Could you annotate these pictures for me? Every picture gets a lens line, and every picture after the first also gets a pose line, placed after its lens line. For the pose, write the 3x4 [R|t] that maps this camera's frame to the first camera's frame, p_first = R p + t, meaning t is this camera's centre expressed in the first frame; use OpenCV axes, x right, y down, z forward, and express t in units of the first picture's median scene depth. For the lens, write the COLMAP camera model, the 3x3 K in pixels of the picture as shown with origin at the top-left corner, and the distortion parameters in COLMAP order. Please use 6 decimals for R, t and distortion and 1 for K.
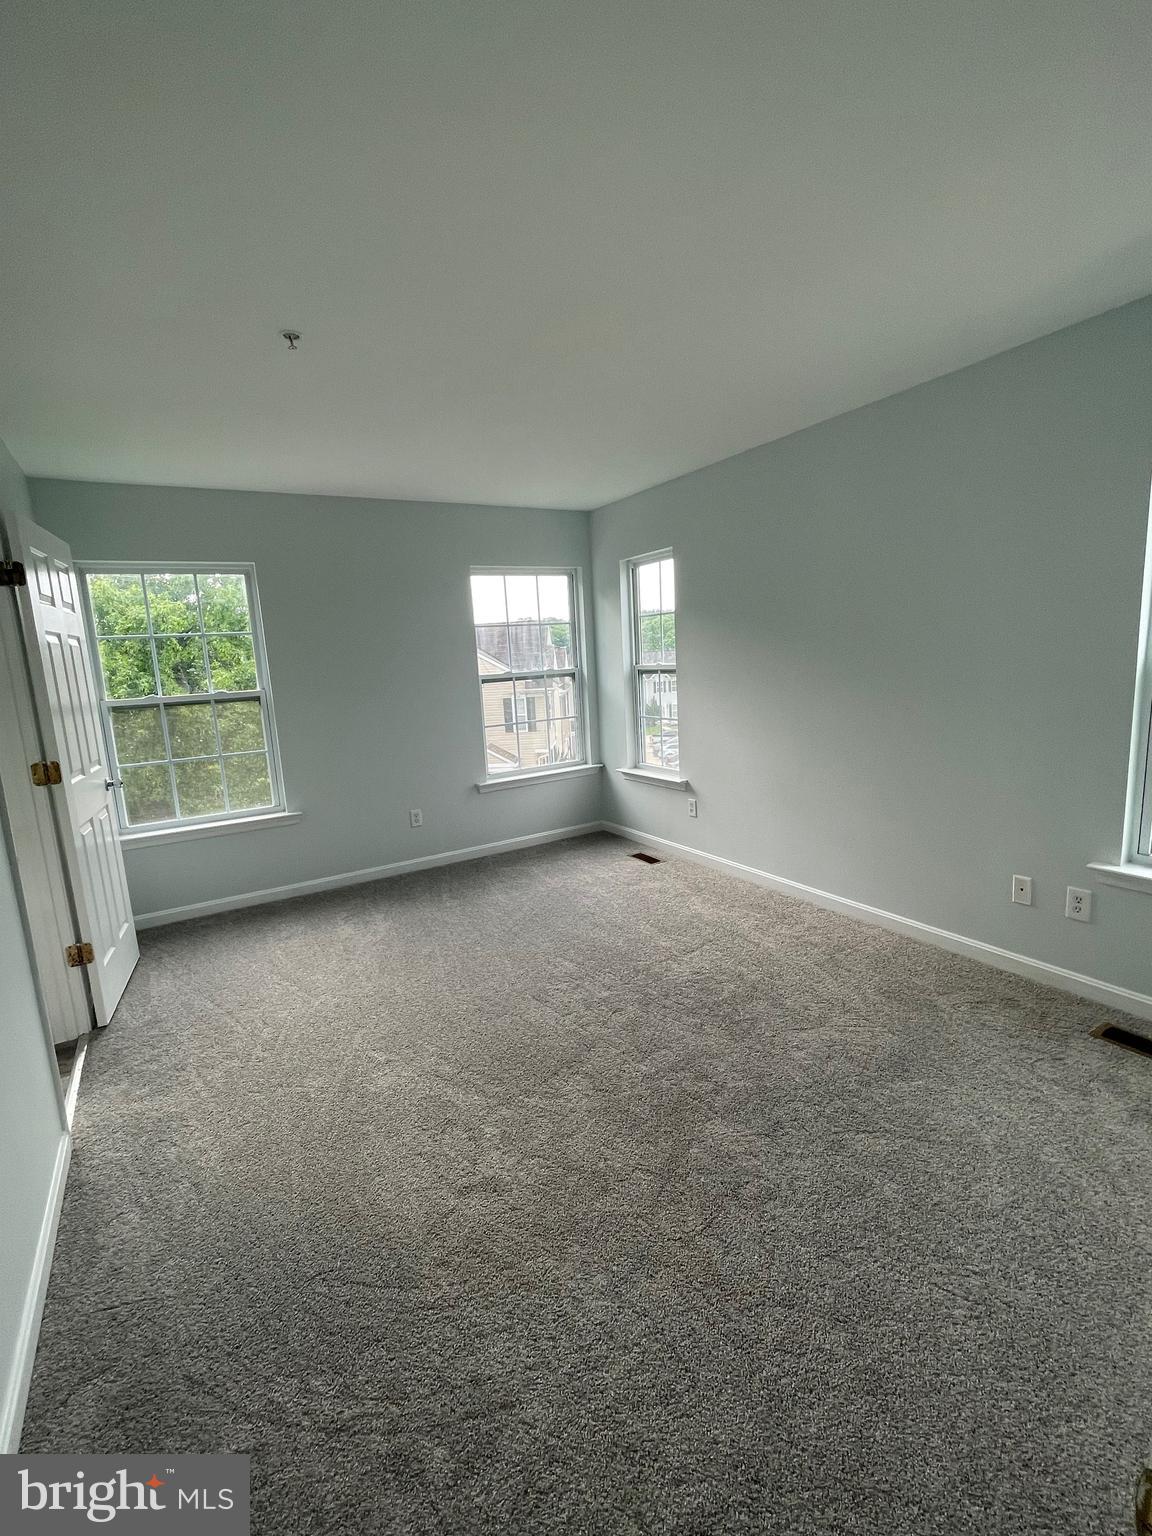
lens RADIAL K [[683.5, 0, 567.9], [0, 683.5, 768.8], [0, 0, 1]] dist [-0.003961, 0.001510]
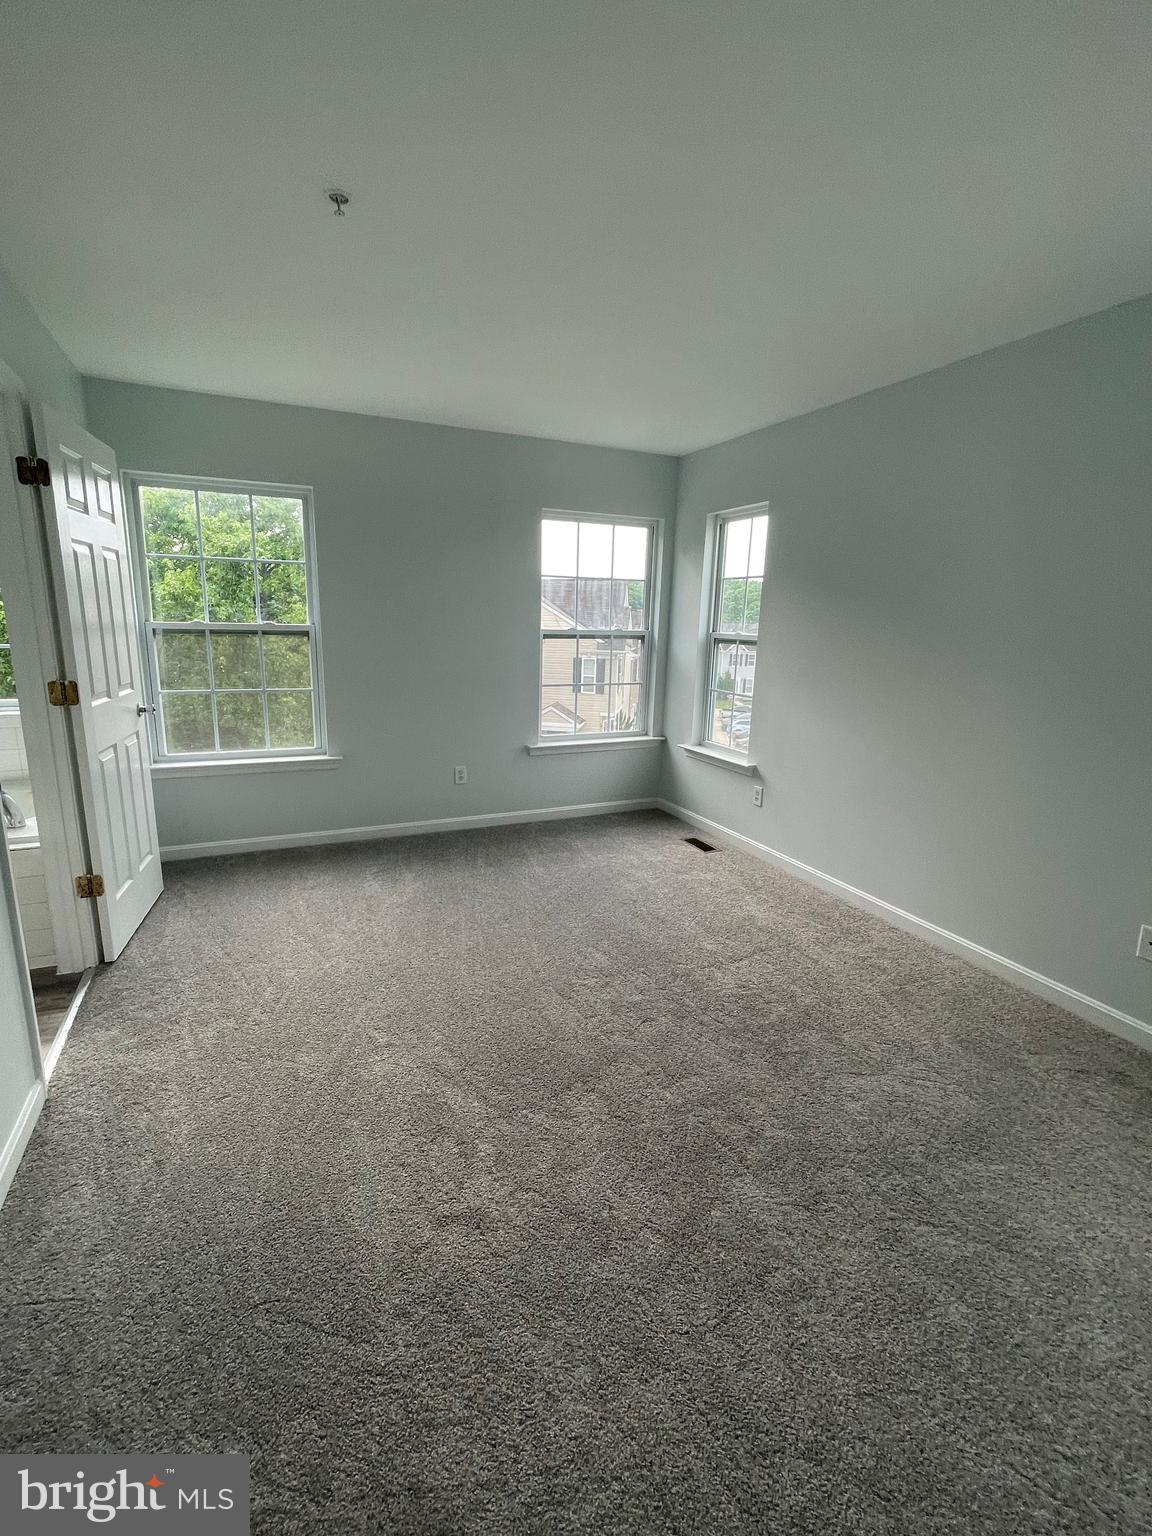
lens RADIAL K [[683.5, 0, 567.9], [0, 683.5, 768.8], [0, 0, 1]] dist [-0.003961, 0.001510]
pose [[0.990632, 0.103843, -0.088682, 0.012759], [-0.098731, 0.993290, 0.060220, -0.012260], [0.094341, -0.050900, 0.994238, 0.106675]]
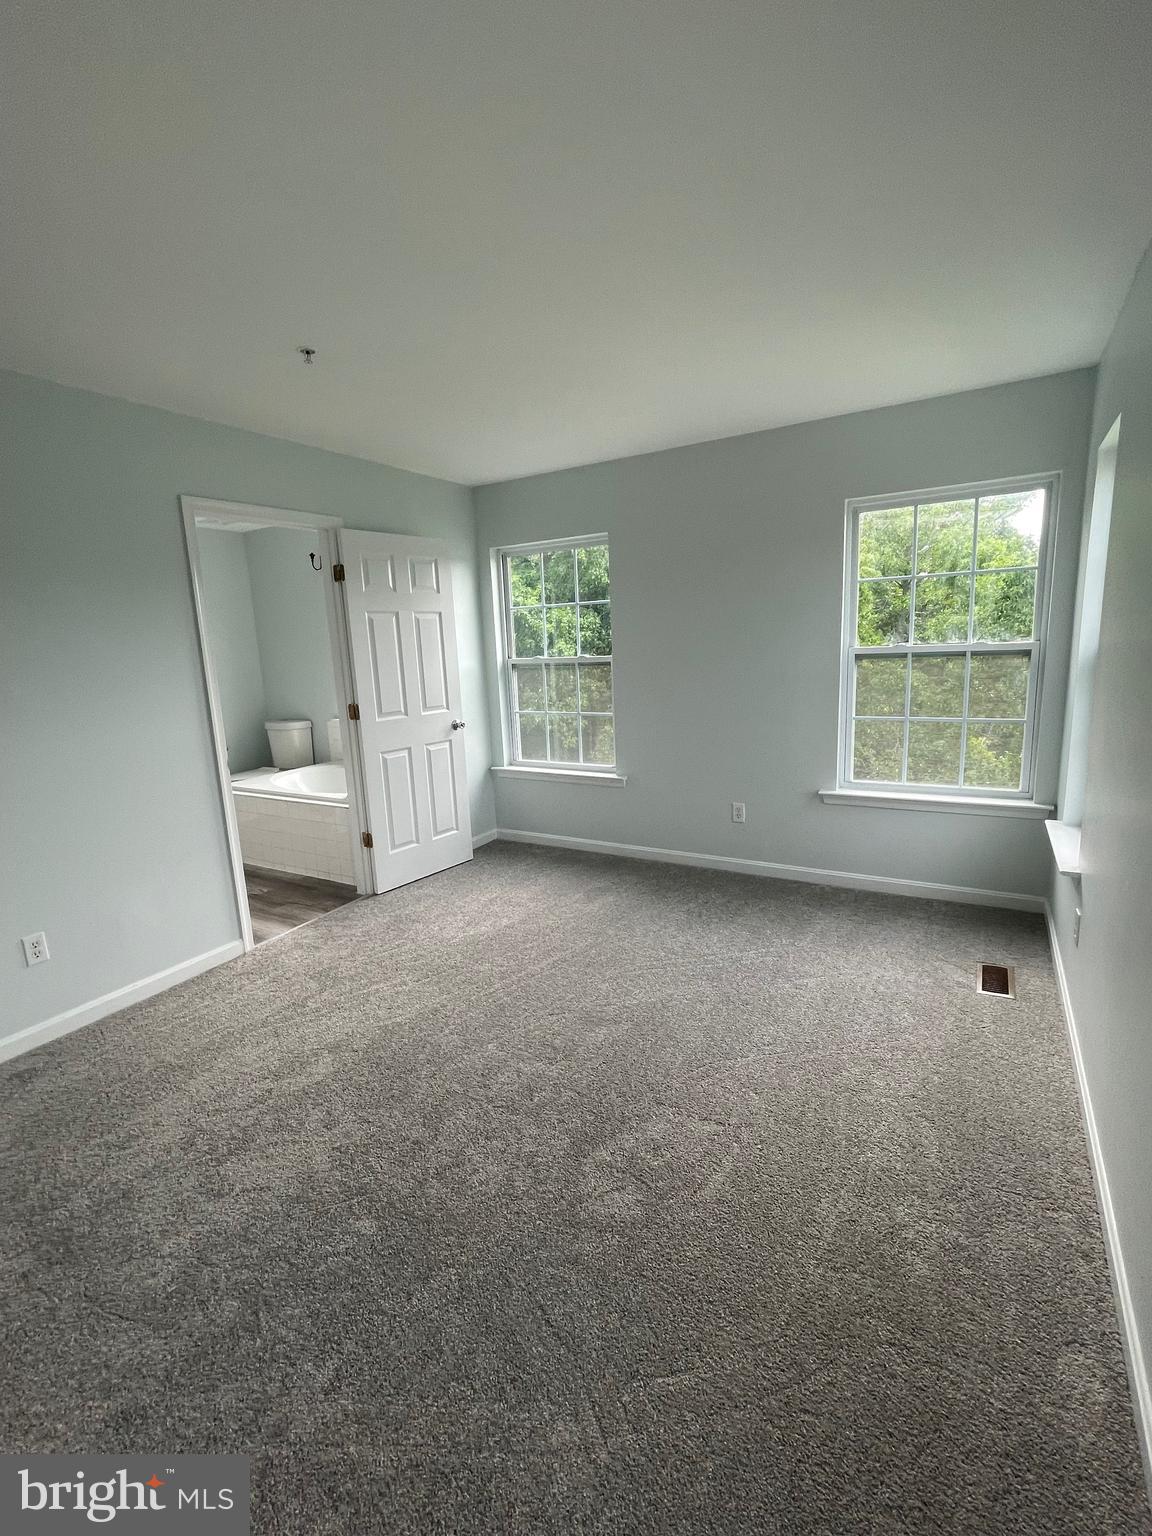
lens RADIAL K [[686.7, 0, 571.6], [0, 686.7, 769.1], [0, 0, 1]] dist [-0.006524, 0.001015]
pose [[0.478025, 0.198006, -0.855737, 0.602553], [-0.128930, 0.979524, 0.154626, -0.130803], [0.868832, 0.036415, 0.493766, 0.571060]]
